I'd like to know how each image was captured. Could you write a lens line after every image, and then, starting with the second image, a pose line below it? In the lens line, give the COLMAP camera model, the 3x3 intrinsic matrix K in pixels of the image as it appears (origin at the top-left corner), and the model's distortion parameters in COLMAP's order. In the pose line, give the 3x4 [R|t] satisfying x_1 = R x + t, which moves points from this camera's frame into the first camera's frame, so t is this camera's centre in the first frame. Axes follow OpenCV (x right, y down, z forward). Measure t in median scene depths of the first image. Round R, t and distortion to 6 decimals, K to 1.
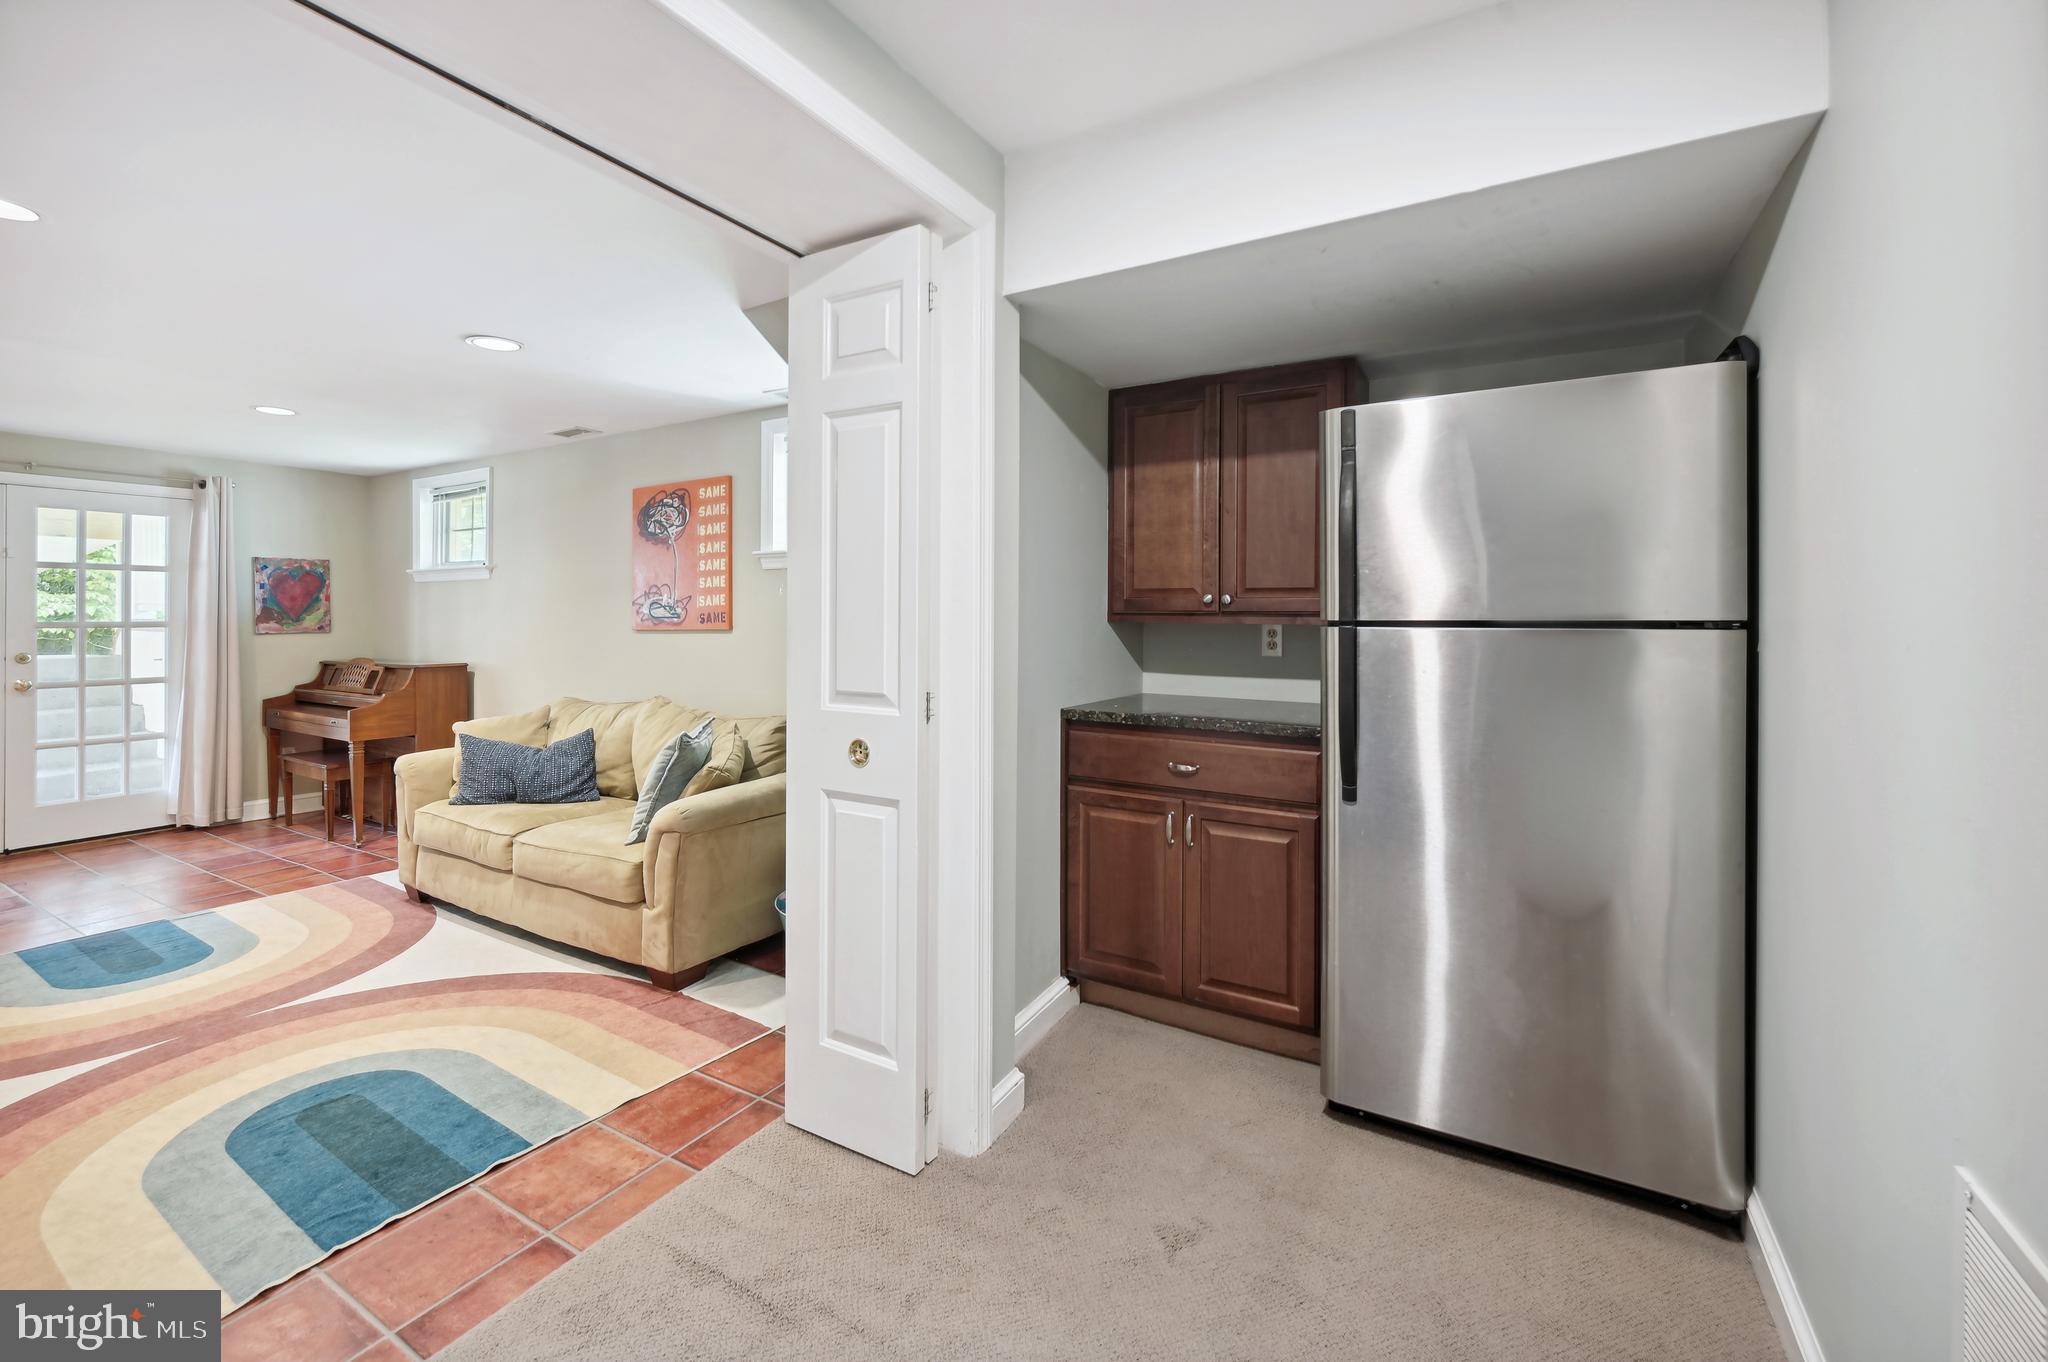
lens RADIAL K [[841.9, 0, 1028.4], [0, 841.9, 630.0], [0, 0, 1]] dist [0.001539, 0.000003]
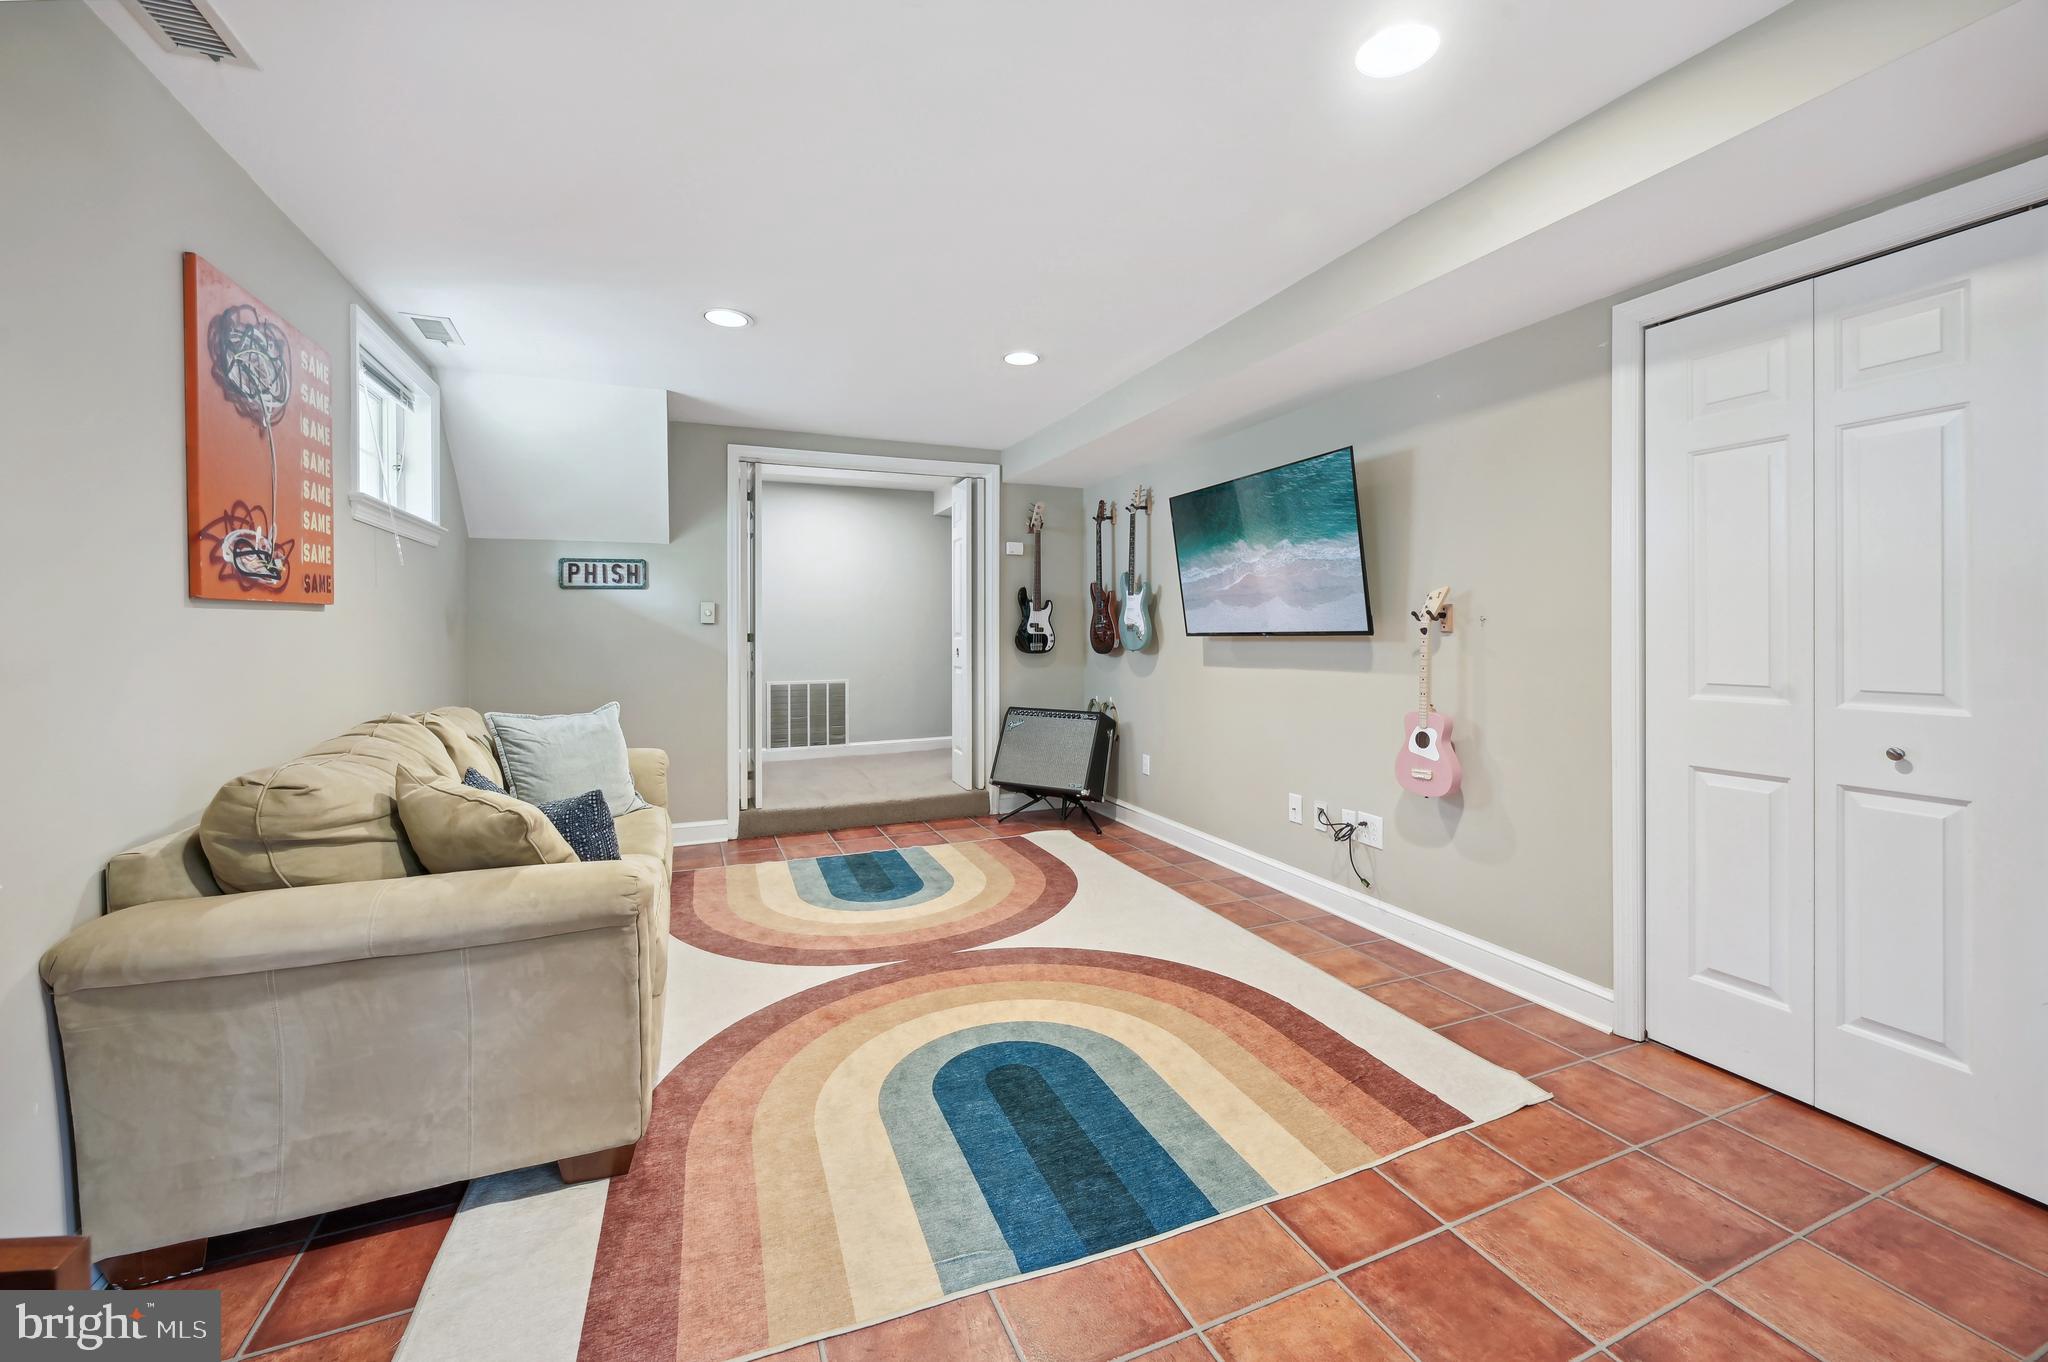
lens RADIAL K [[841.9, 0, 1028.4], [0, 841.9, 630.0], [0, 0, 1]] dist [0.001539, 0.000003]
pose [[-0.802288, 0.002193, 0.596933, -1.181548], [0.013976, 0.999788, 0.015111, 0.017285], [-0.596773, 0.020466, -0.802149, 1.229997]]
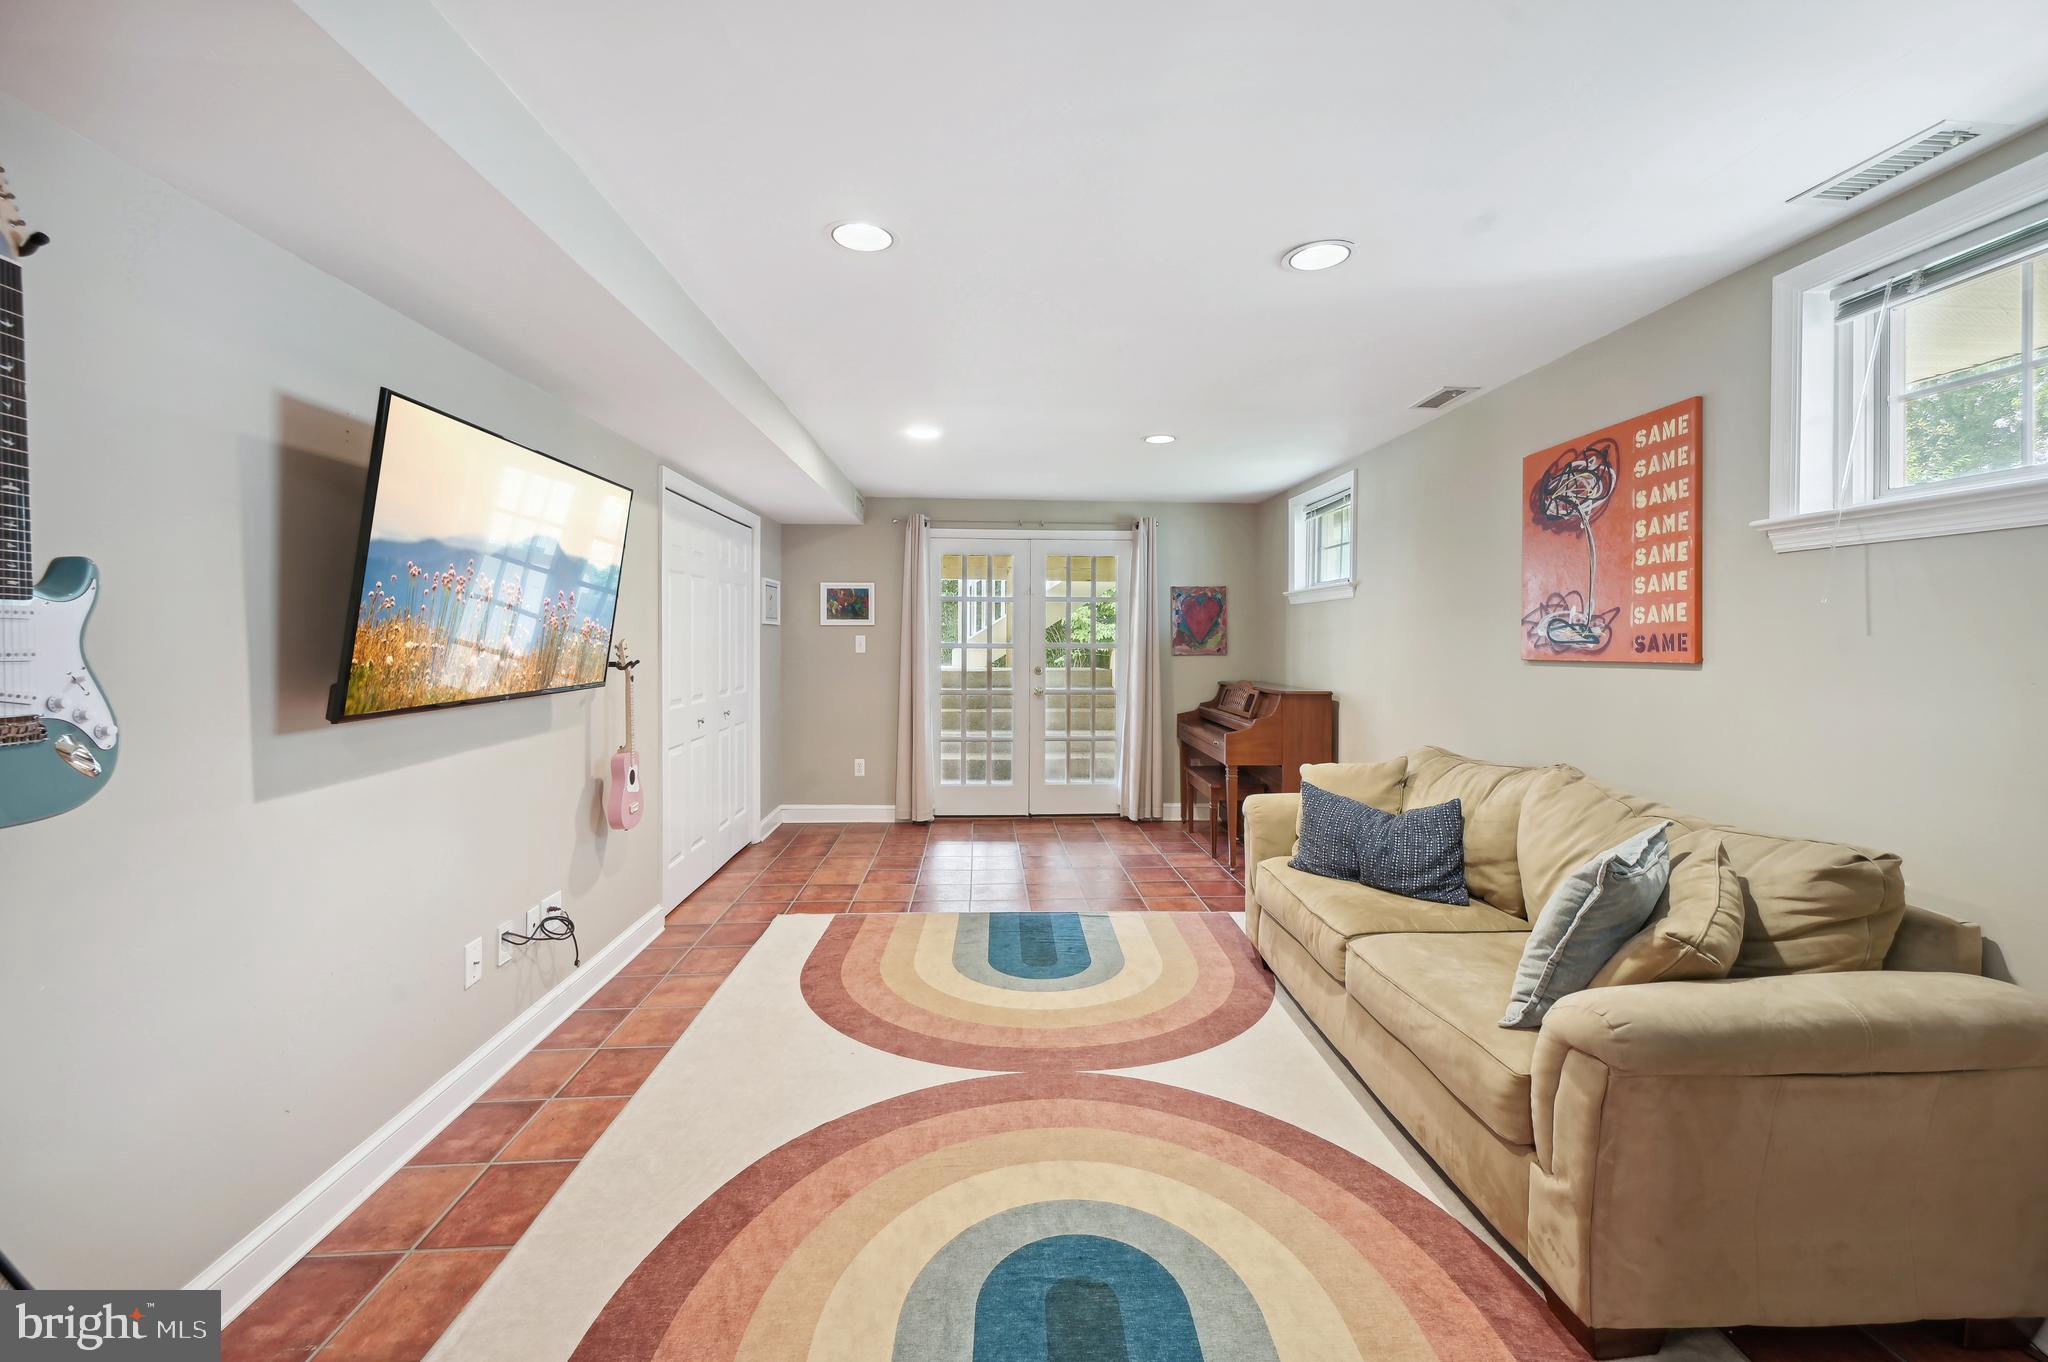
lens RADIAL K [[841.9, 0, 1028.4], [0, 841.9, 630.0], [0, 0, 1]] dist [0.001539, 0.000003]
pose [[0.558576, -0.006654, -0.829426, -0.133171], [-0.017954, 0.999637, -0.020111, -0.003662], [0.829259, 0.026125, 0.558254, 0.301441]]
